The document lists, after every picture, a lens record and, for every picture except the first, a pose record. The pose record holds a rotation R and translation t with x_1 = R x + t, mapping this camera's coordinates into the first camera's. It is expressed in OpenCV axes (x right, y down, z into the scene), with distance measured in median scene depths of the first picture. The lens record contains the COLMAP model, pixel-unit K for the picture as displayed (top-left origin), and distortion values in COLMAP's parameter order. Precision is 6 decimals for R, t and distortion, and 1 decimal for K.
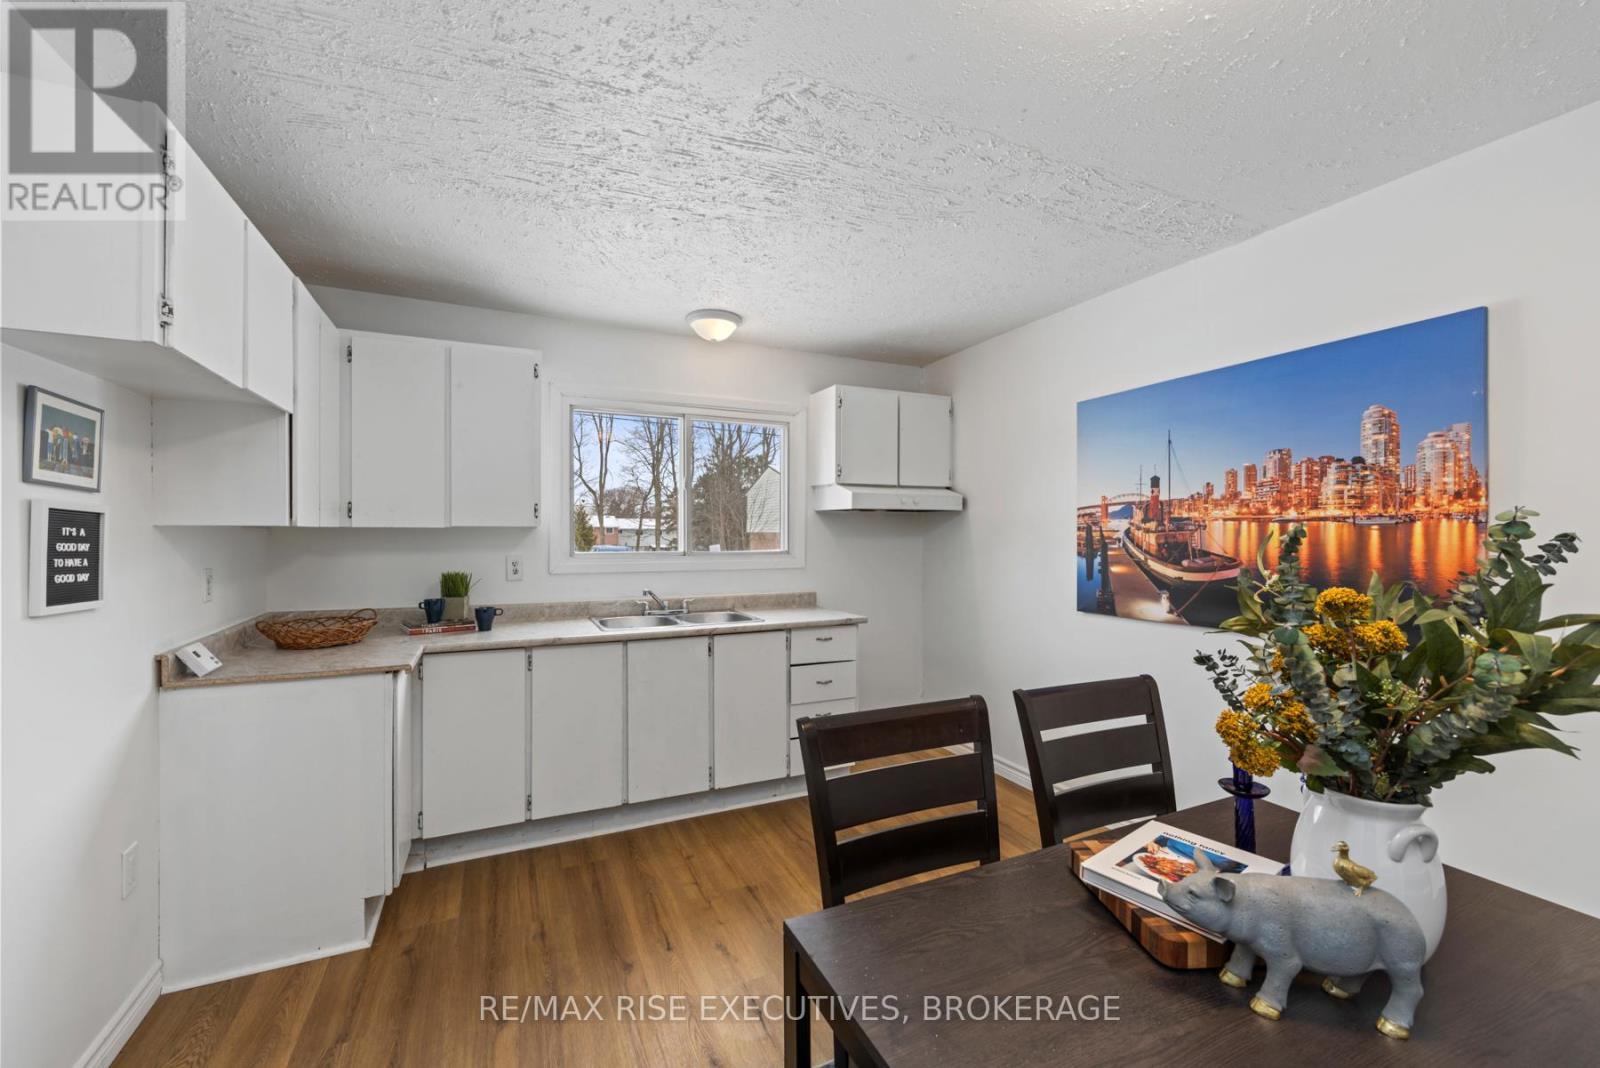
lens RADIAL K [[633.5, 0, 802.6], [0, 633.5, 538.7], [0, 0, 1]] dist [-0.008468, 0.001345]
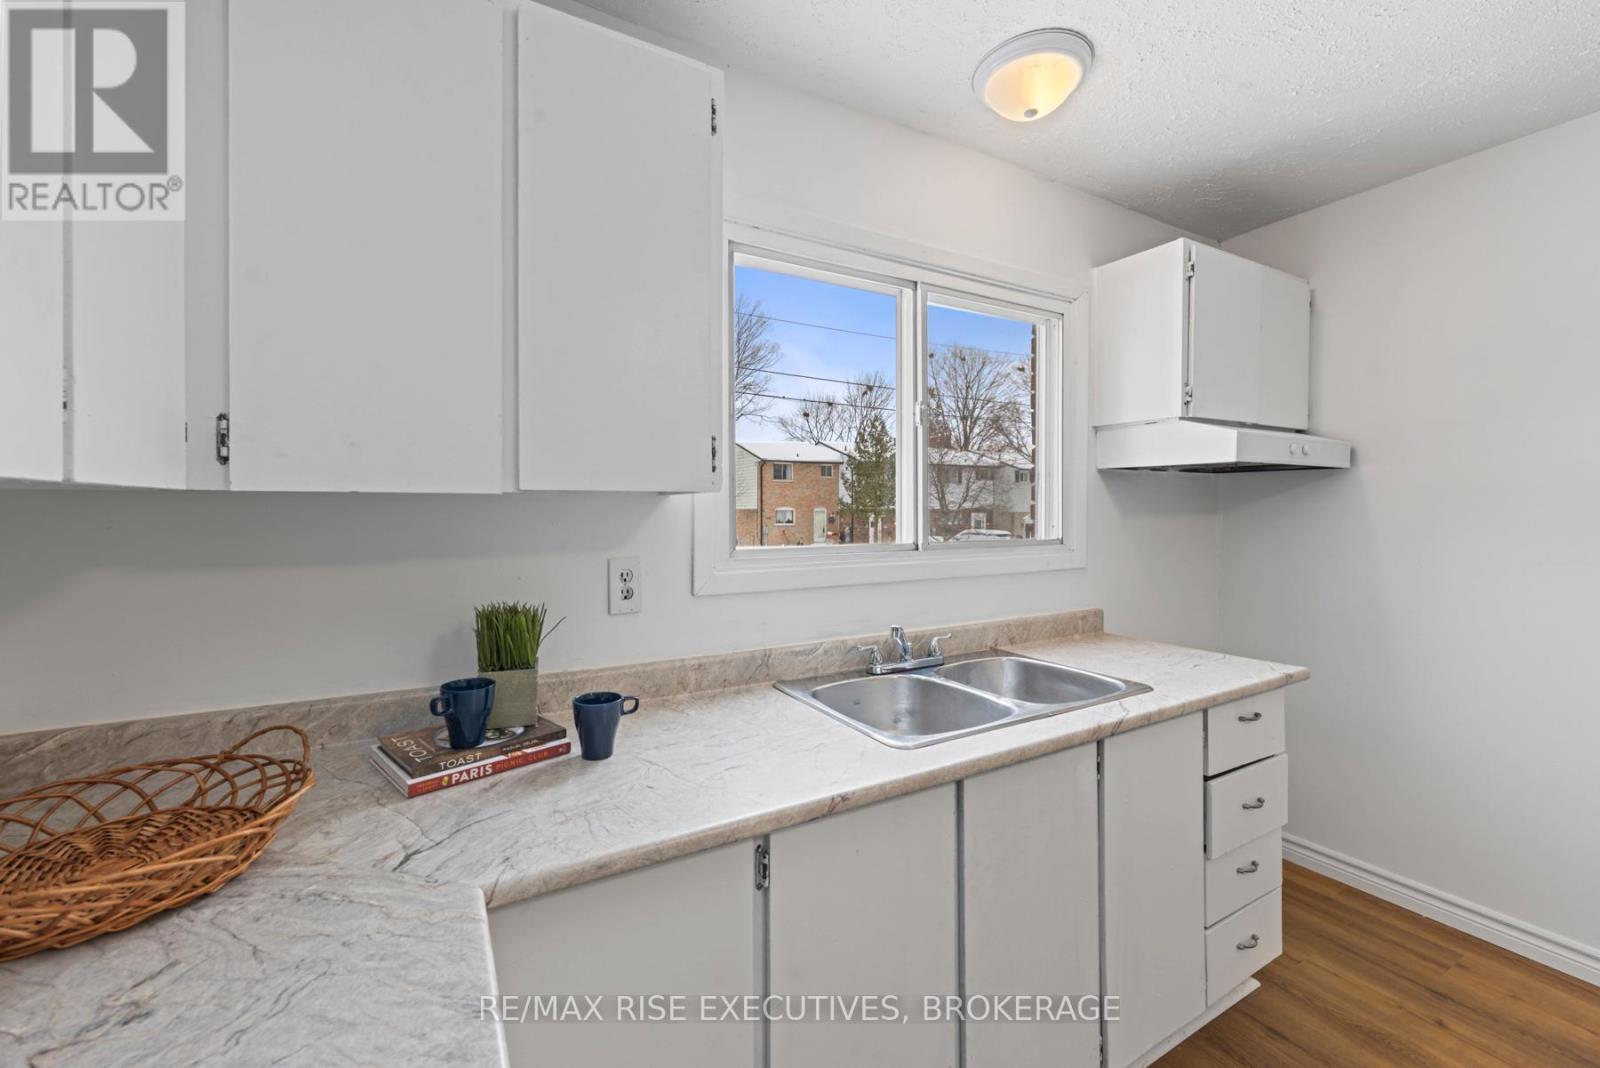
lens RADIAL K [[633.5, 0, 798.3], [0, 633.5, 518.8], [0, 0, 1]] dist [-0.008468, 0.001345]
pose [[0.995613, -0.006924, 0.093311, -0.417154], [0.006863, 0.999976, 0.000981, -0.001684], [-0.093315, -0.000336, 0.995637, 0.598481]]
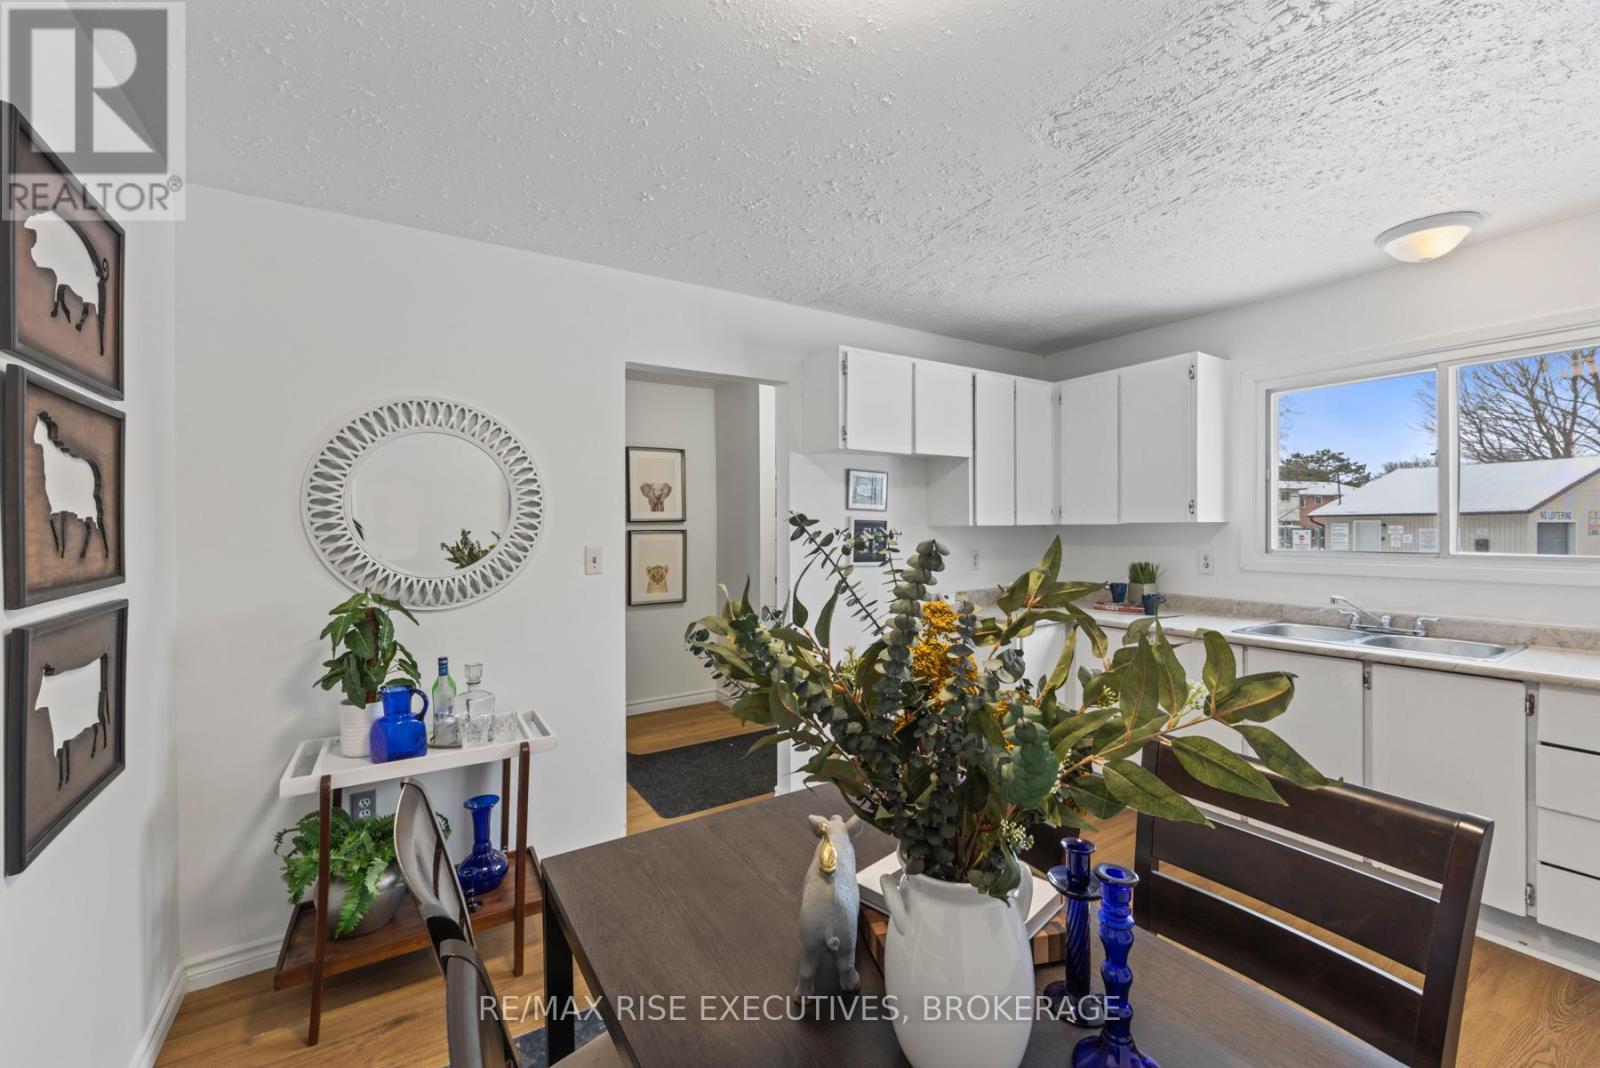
lens RADIAL K [[633.5, 0, 804.5], [0, 633.5, 529.8], [0, 0, 1]] dist [-0.008468, 0.001345]
pose [[0.150197, 0.002258, -0.988654, 0.519769], [-0.001401, 0.999997, 0.002071, -0.008230], [0.988655, 0.001074, 0.150199, 0.219555]]
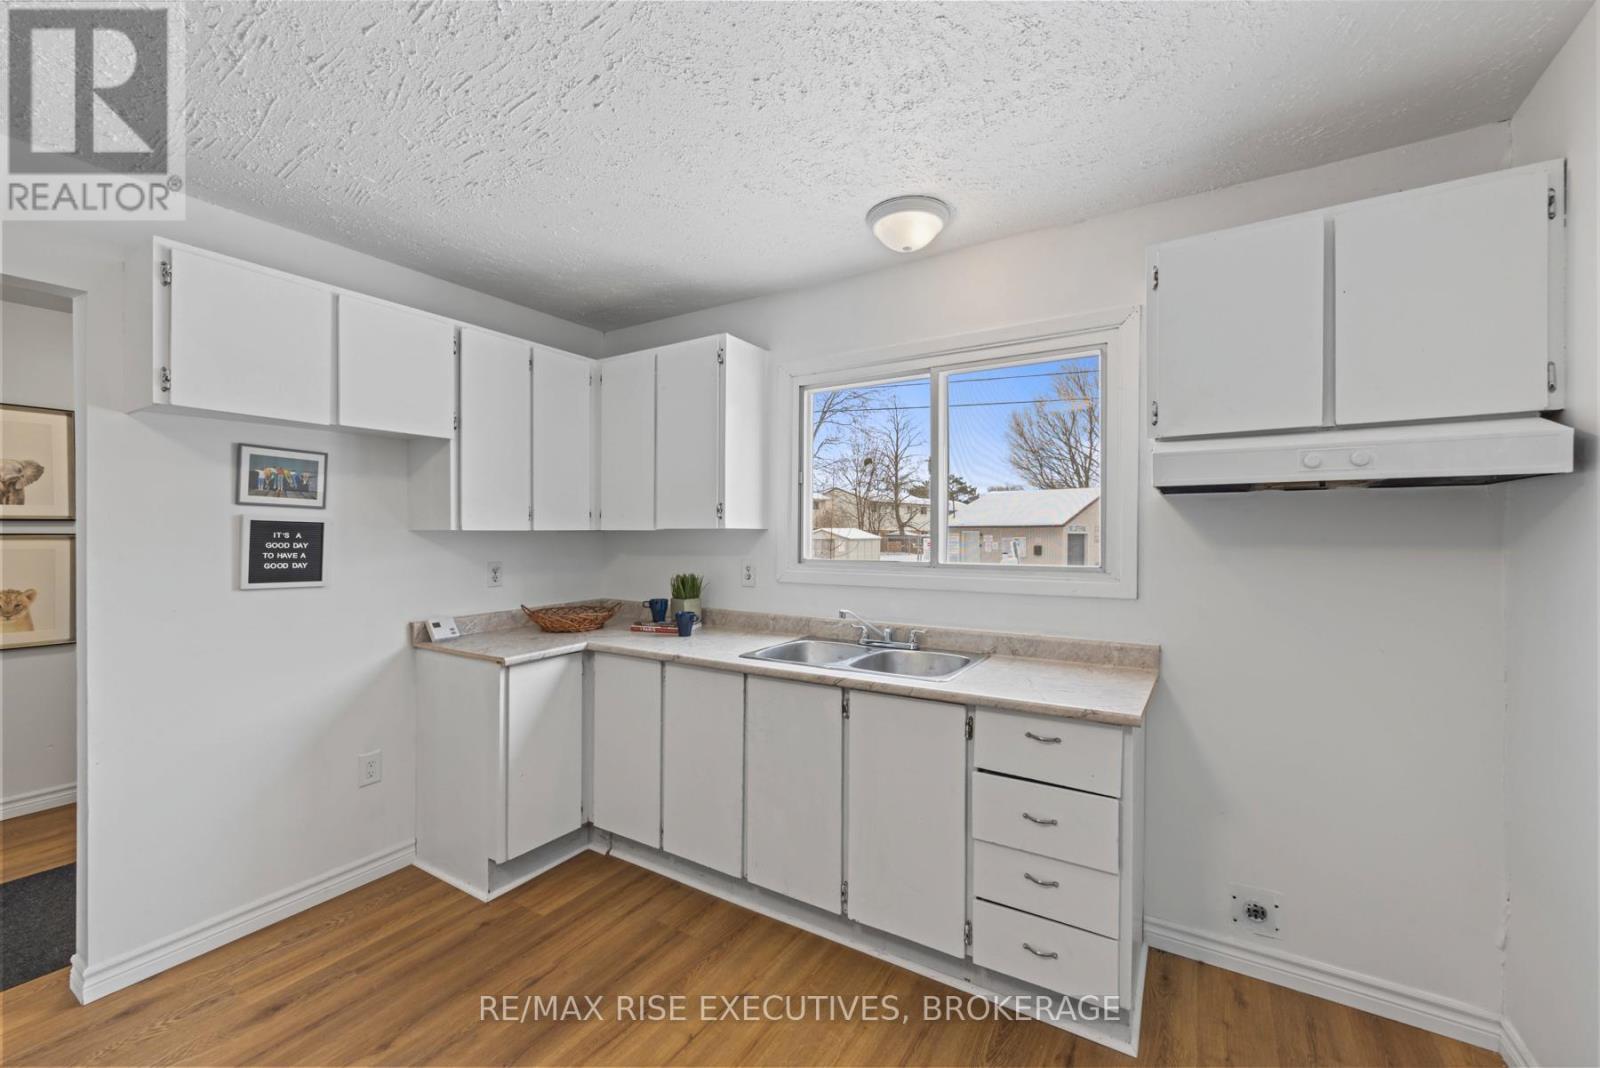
lens RADIAL K [[633.5, 0, 778.7], [0, 633.5, 538.3], [0, 0, 1]] dist [-0.008468, 0.001345]
pose [[0.549352, 0.006501, -0.835566, 0.390872], [-0.007489, 0.999968, 0.002857, -0.008913], [0.835557, 0.004688, 0.549383, 0.585169]]
